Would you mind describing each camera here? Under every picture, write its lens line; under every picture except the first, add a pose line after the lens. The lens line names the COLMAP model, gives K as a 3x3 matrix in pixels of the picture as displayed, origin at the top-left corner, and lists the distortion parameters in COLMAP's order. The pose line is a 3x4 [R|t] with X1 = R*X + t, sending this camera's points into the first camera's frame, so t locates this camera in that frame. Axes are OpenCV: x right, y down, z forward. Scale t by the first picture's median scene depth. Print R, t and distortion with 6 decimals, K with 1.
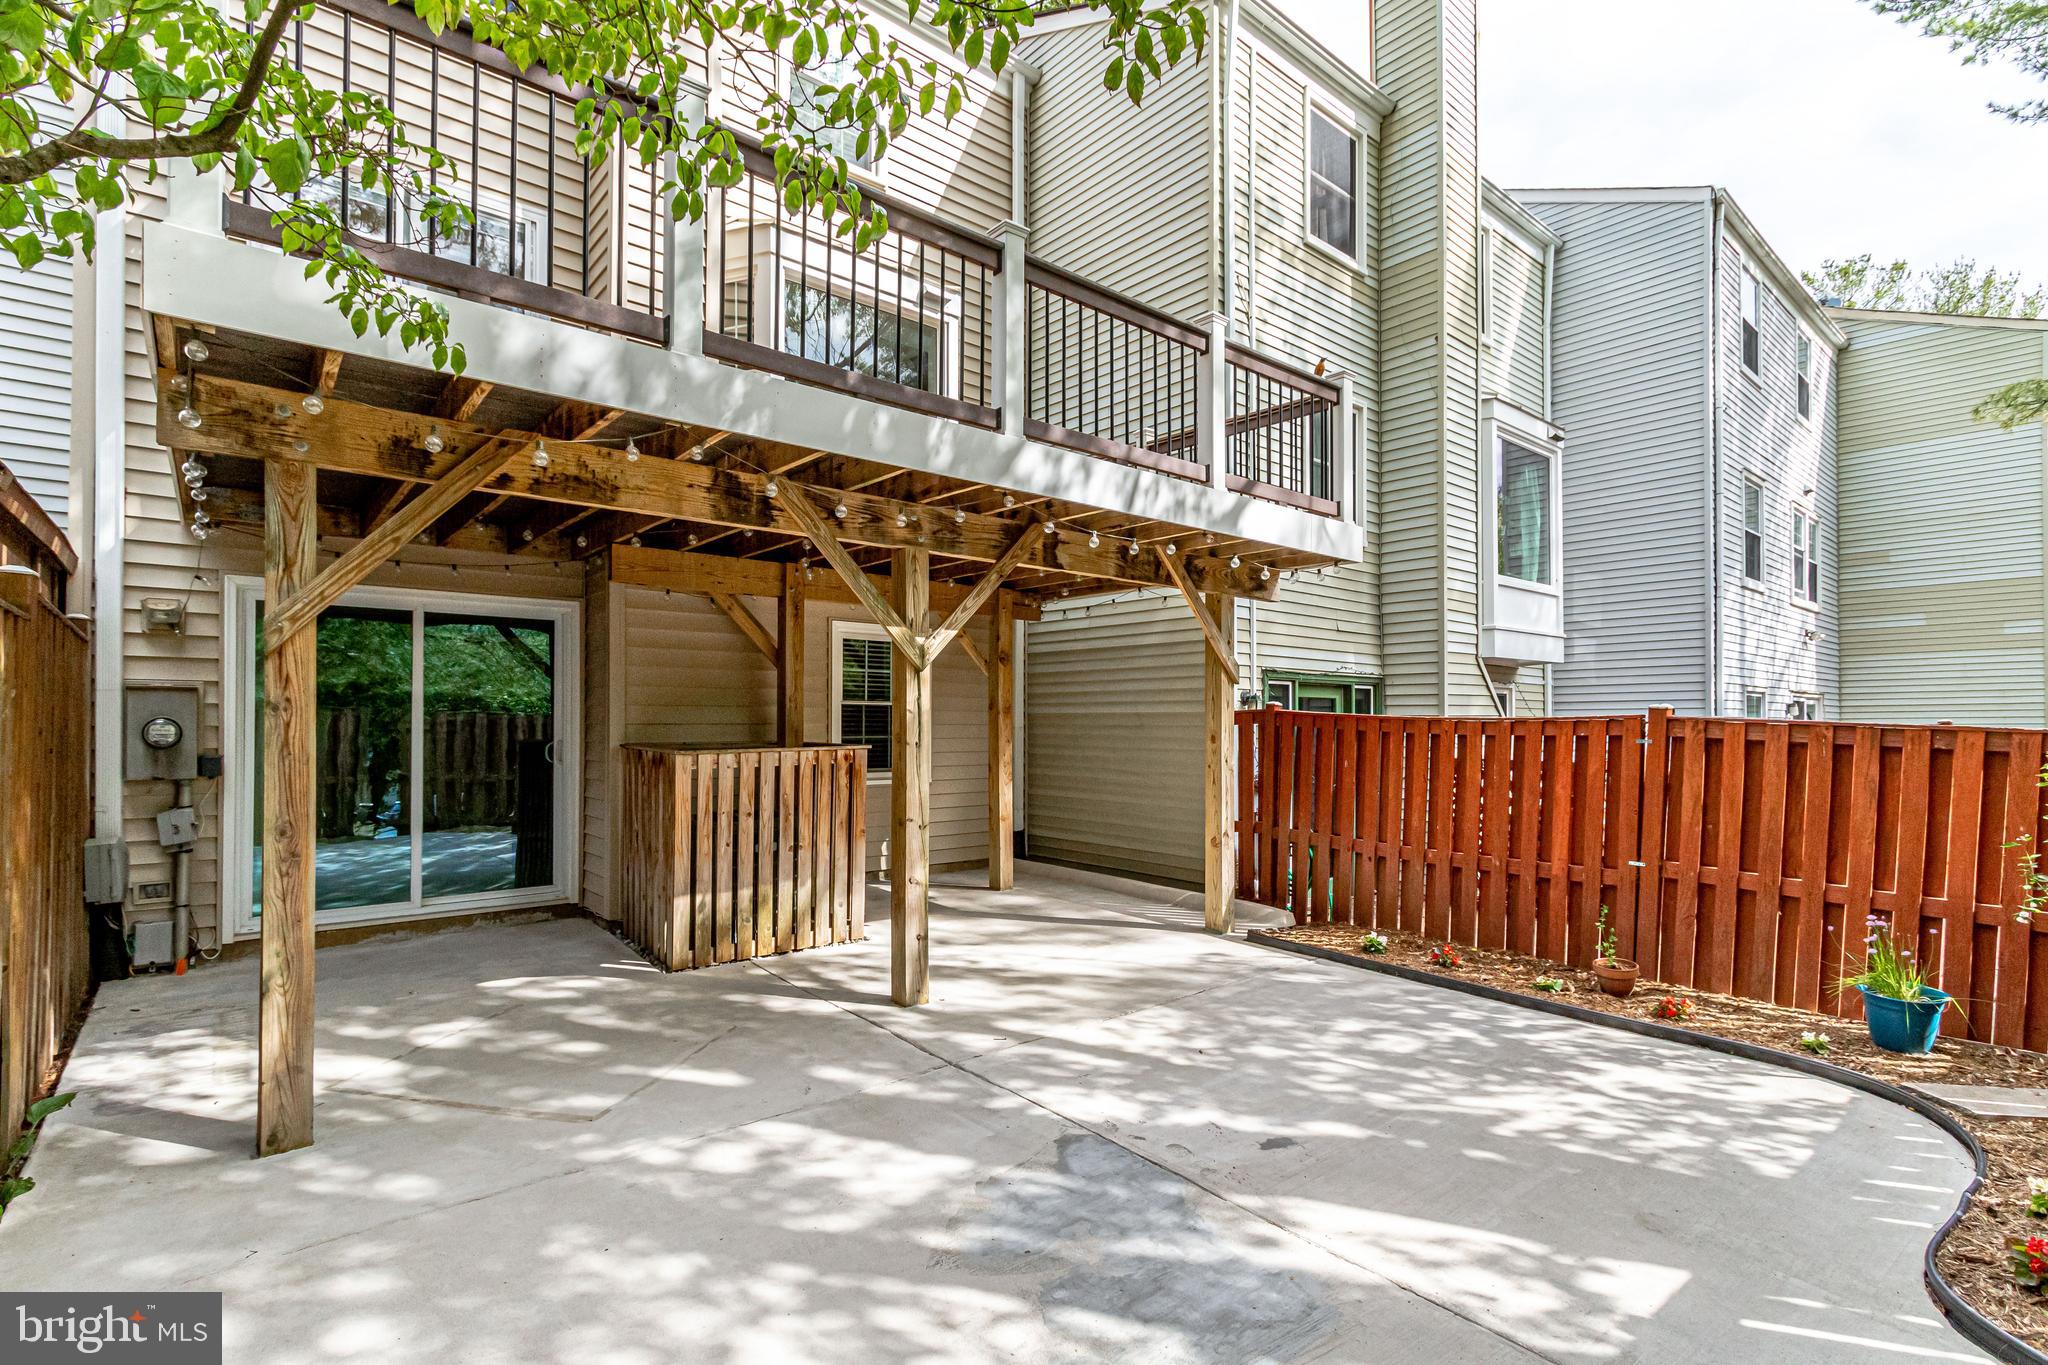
lens RADIAL K [[957.5, 0, 1017.7], [0, 957.5, 706.8], [0, 0, 1]] dist [-0.009239, 0.014607]
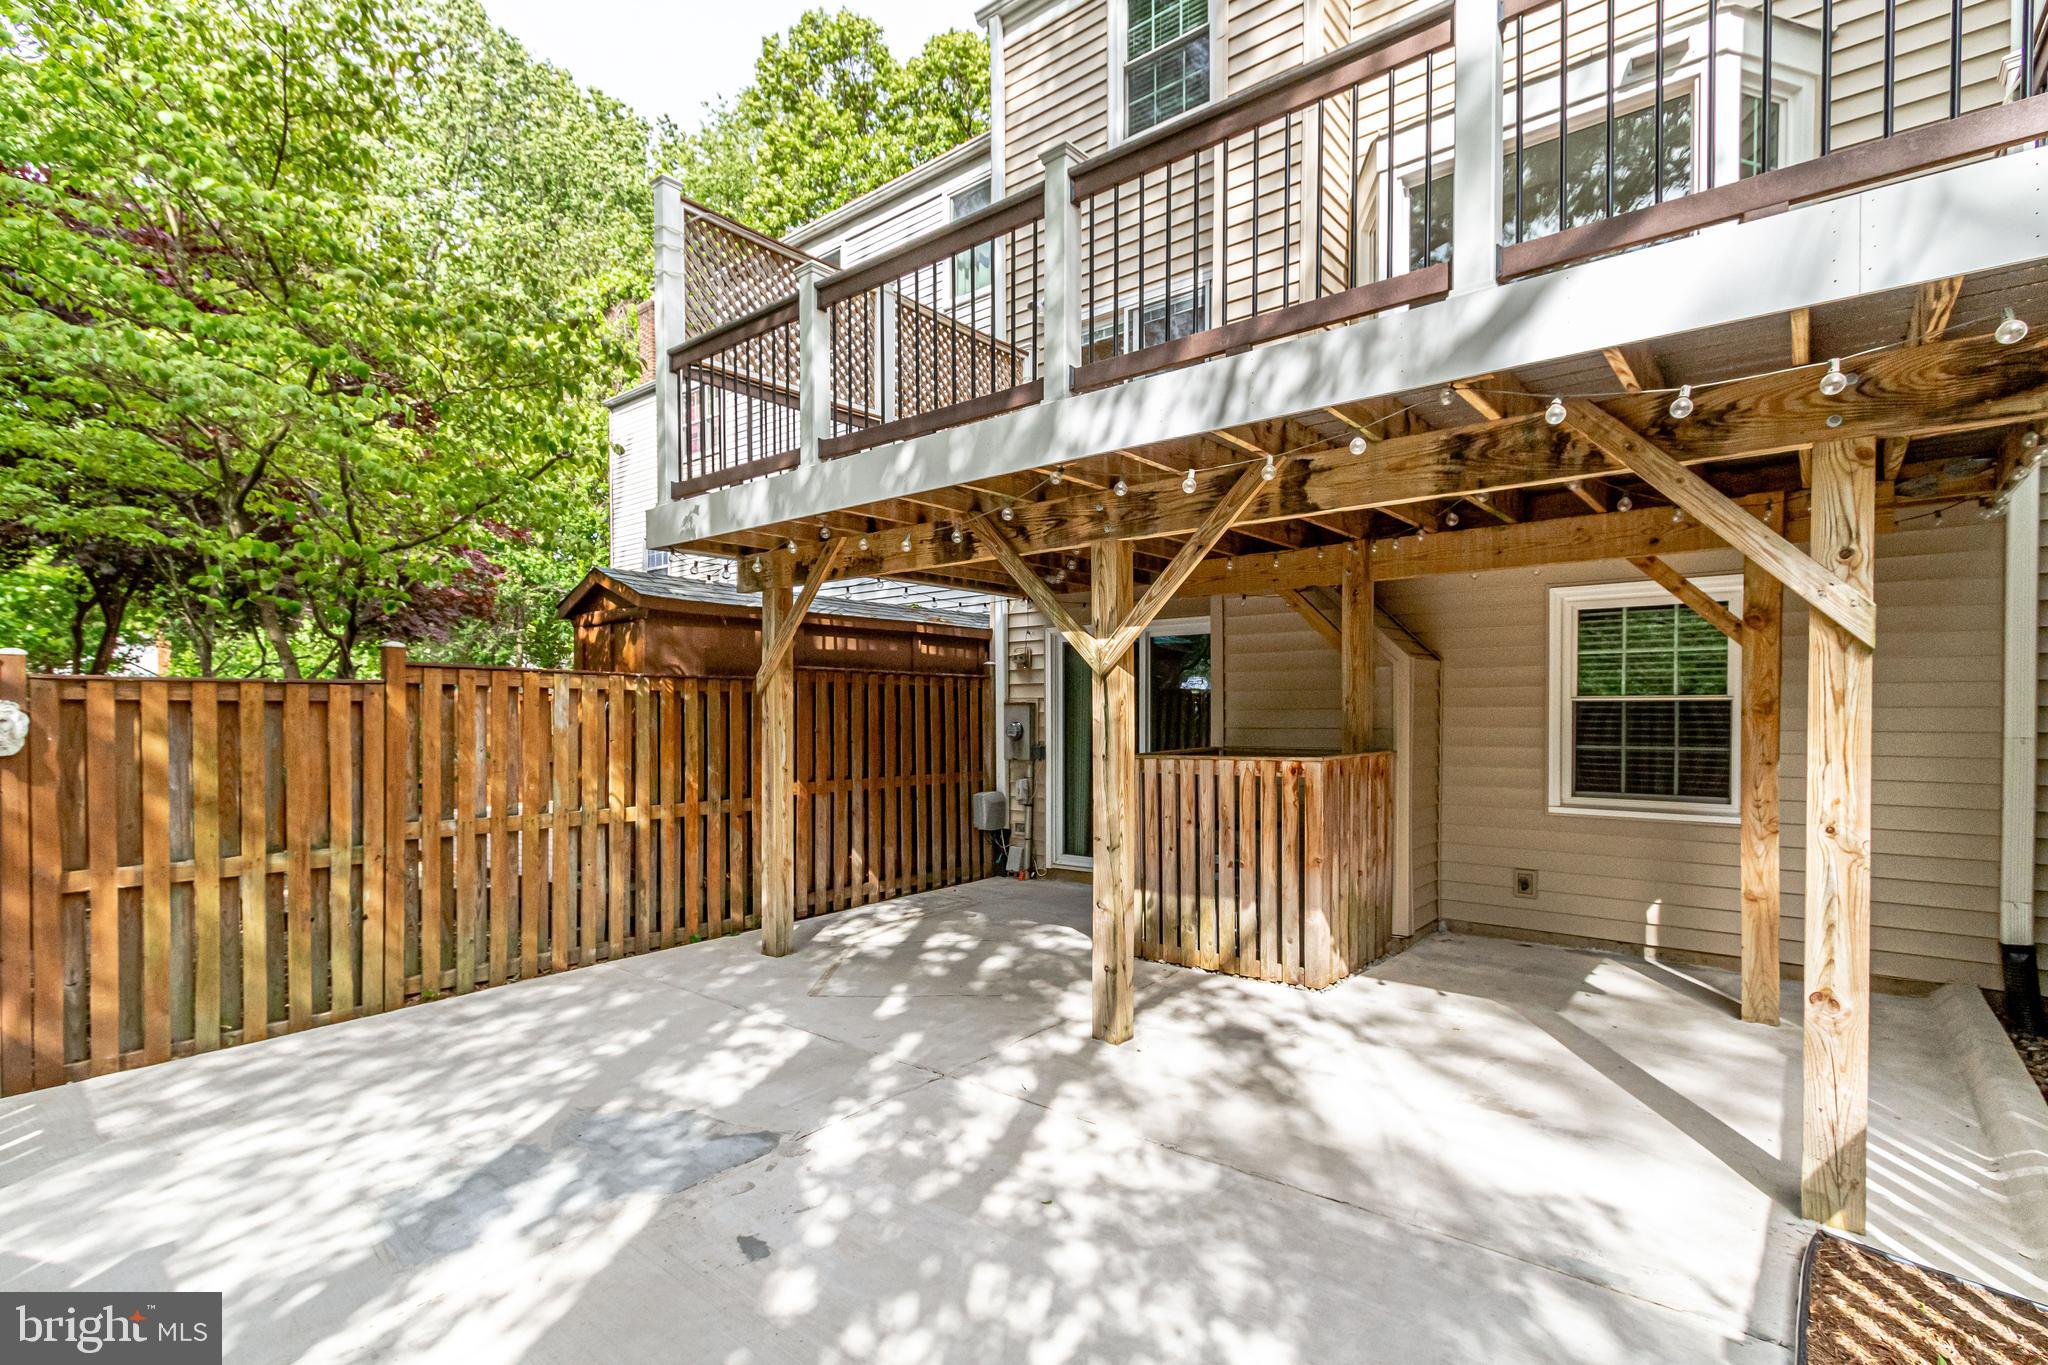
lens RADIAL K [[978.5, 0, 1003.9], [0, 978.5, 719.0], [0, 0, 1]] dist [-0.000336, 0.000038]
pose [[0.163664, 0.003198, -0.986511, 0.742727], [0.019594, 0.999787, 0.006492, -0.004366], [0.986322, -0.020392, 0.163567, 0.704432]]
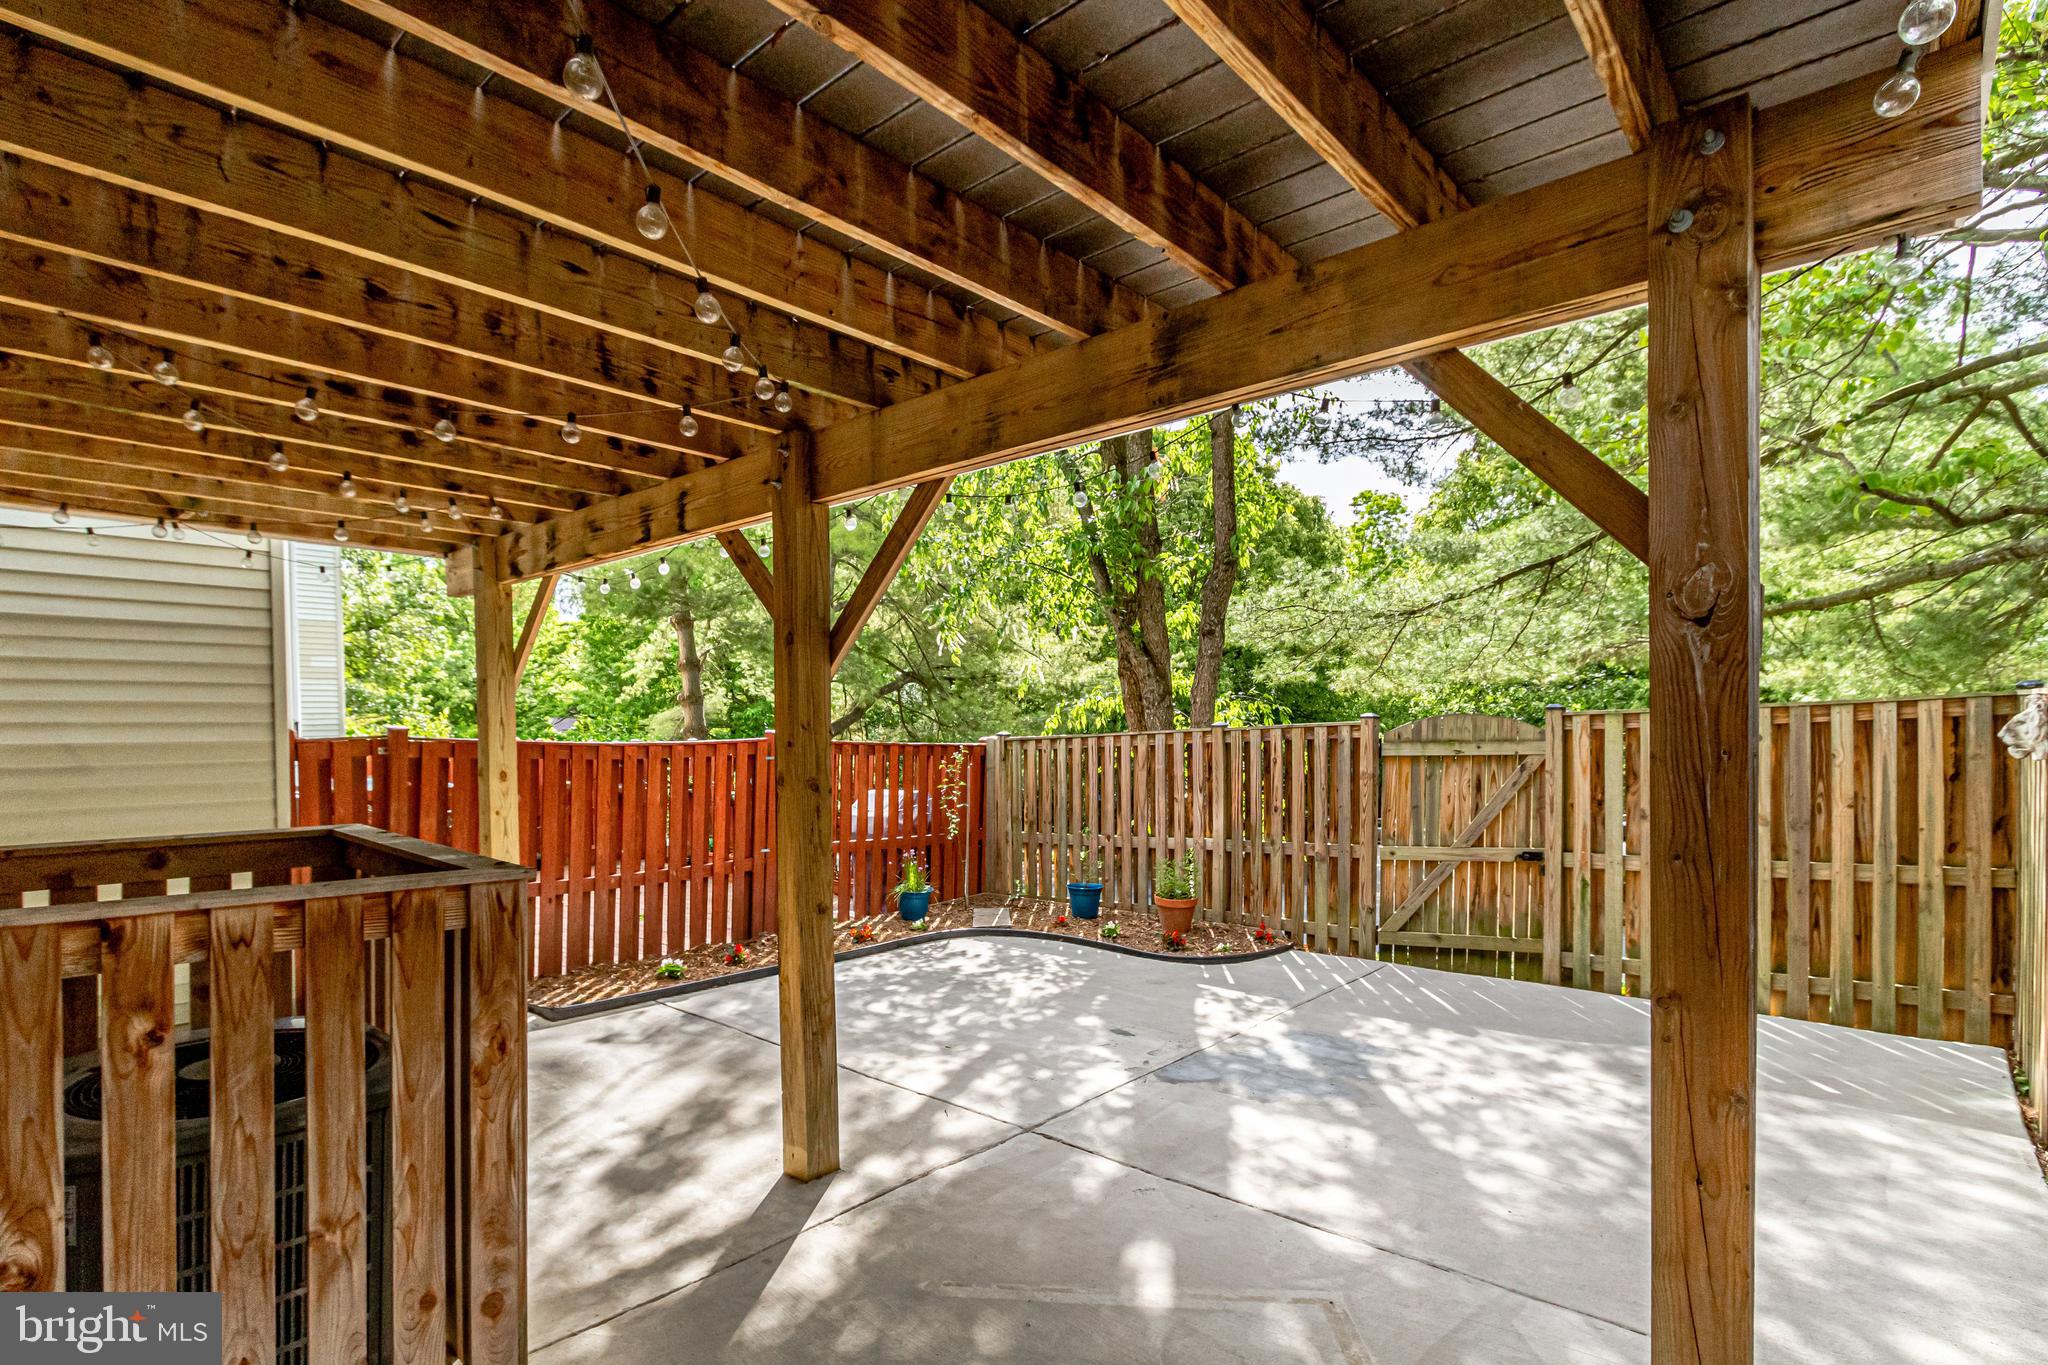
lens RADIAL K [[975.3, 0, 999.4], [0, 975.3, 733.4], [0, 0, 1]] dist [0.000089, 0.000095]
pose [[-0.142896, -0.004619, 0.989727, -0.767890], [-0.007711, 0.999964, 0.003554, -0.006791], [-0.989708, -0.007124, -0.142926, 0.910237]]
